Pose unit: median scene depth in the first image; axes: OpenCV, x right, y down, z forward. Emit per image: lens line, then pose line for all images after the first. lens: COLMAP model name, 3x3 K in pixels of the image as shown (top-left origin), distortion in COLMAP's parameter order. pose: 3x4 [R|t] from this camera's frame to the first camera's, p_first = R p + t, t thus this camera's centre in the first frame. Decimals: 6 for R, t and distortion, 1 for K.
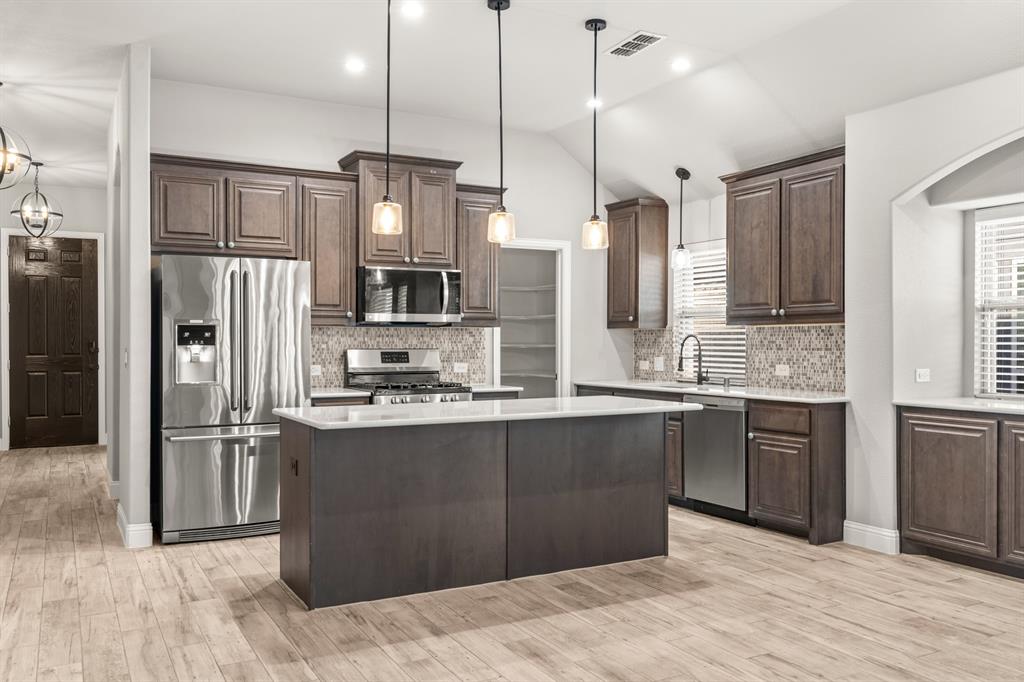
lens RADIAL K [[835.4, 0, 503.6], [0, 835.4, 347.0], [0, 0, 1]] dist [0.005719, 0.000303]
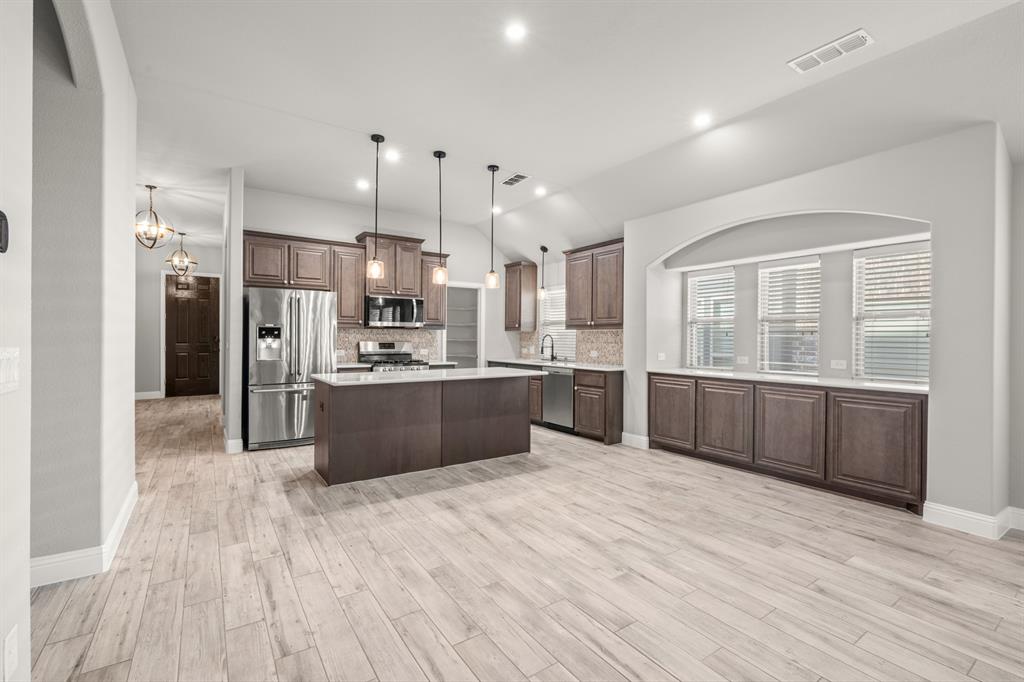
lens RADIAL K [[450.8, 0, 505.5], [0, 450.8, 340.1], [0, 0, 1]] dist [-0.005429, 0.001022]
pose [[0.994992, 0.006493, 0.099747, 0.033657], [-0.006449, 0.999979, -0.000759, -0.001160], [-0.099750, 0.000112, 0.995013, -0.001814]]
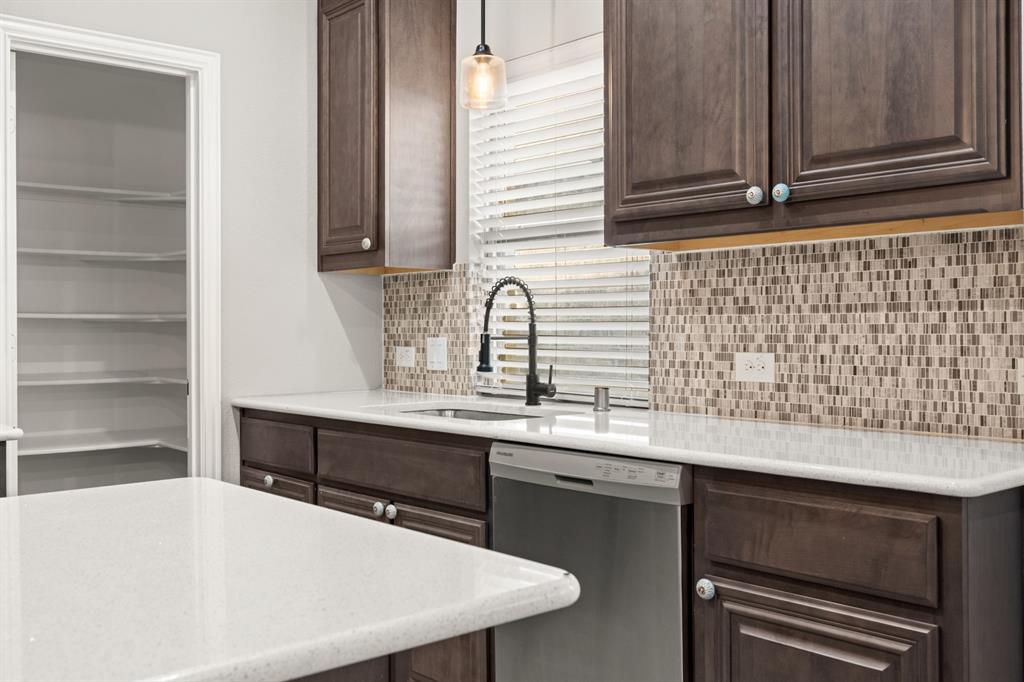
lens RADIAL K [[1000.7, 0, 504.2], [0, 1000.7, 327.4], [0, 0, 1]] dist [0.003440, 0.000000]
pose [[0.976919, -0.005176, 0.213545, 0.144874], [0.006341, 0.999969, -0.004773, 0.012610], [-0.213514, 0.006017, 0.976921, 0.648518]]
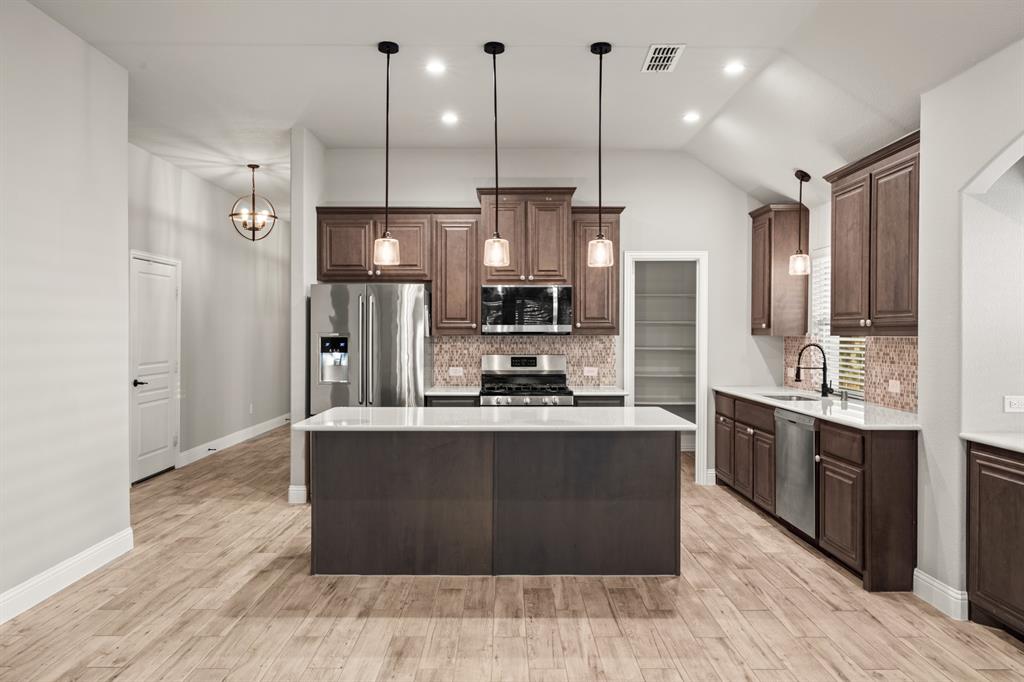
lens RADIAL K [[693.6, 0, 501.8], [0, 693.6, 339.7], [0, 0, 1]] dist [0.003946, 0.003224]
pose [[0.880197, 0.005519, -0.474576, 0.344935], [-0.003638, 0.999981, 0.004882, -0.026260], [0.474595, -0.002571, 0.880201, 0.161093]]
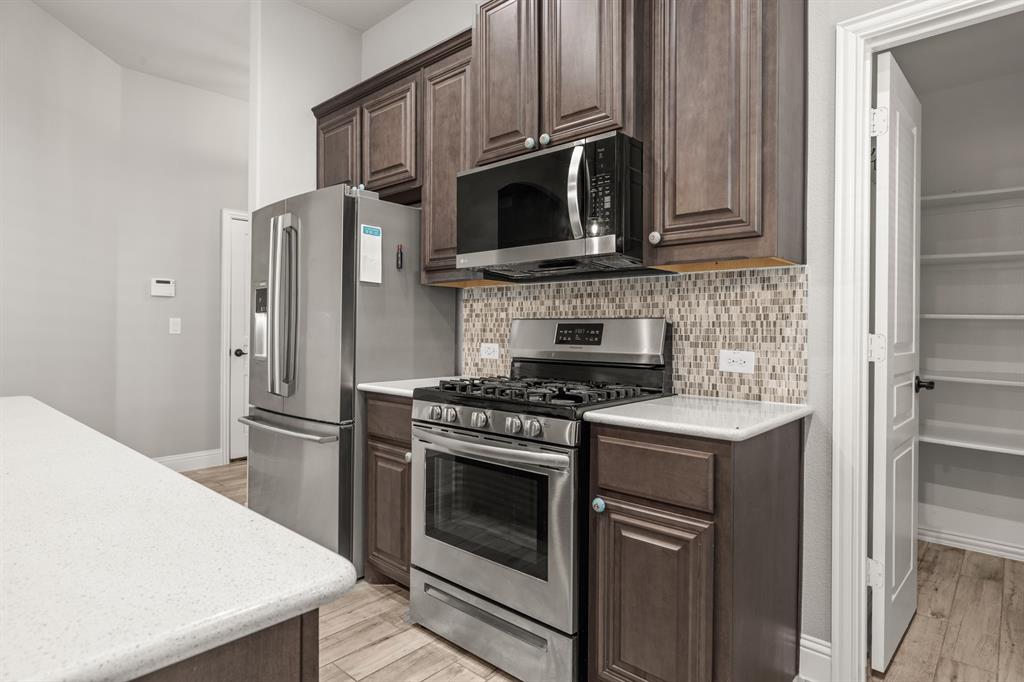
lens RADIAL K [[560.3, 0, 502.4], [0, 560.3, 328.6], [0, 0, 1]] dist [-0.001642, -0.001001]
pose [[0.331470, 0.004194, -0.943456, 0.224776], [-0.008186, 0.999965, 0.001569, 0.010057], [0.943430, 0.007203, 0.331493, 0.961311]]
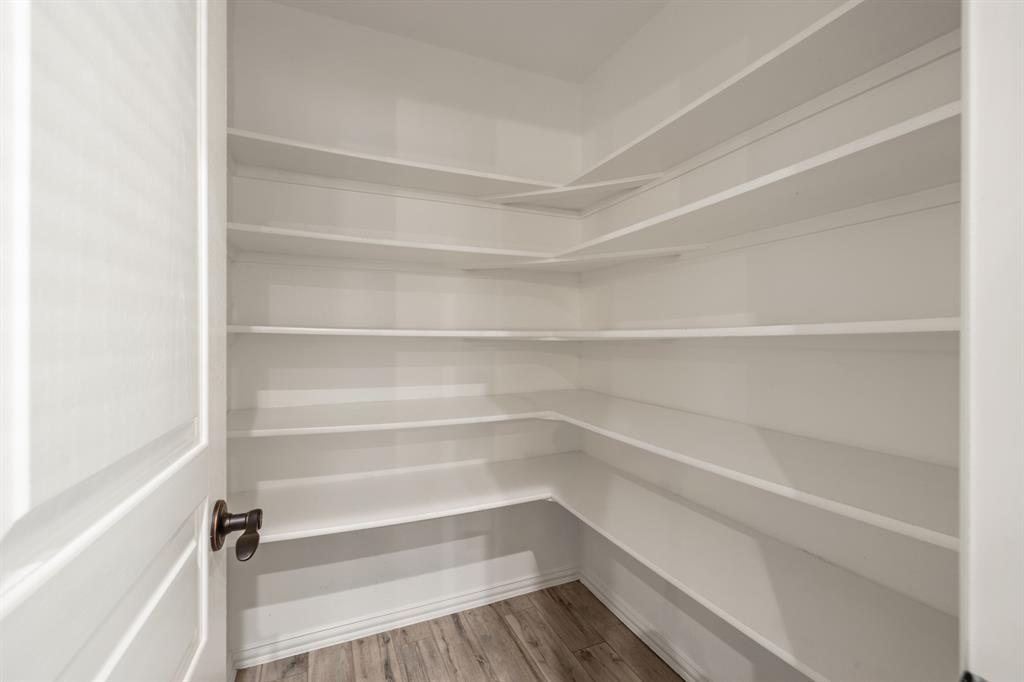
lens RADIAL K [[440.6, 0, 510.9], [0, 440.6, 338.3], [0, 0, 1]] dist [0.011244, 0.000207]
pose [[0.996333, 0.005555, -0.085380, 0.034996], [-0.006227, 0.999952, -0.007605, 0.002492], [0.085334, 0.008109, 0.996319, 1.258224]]
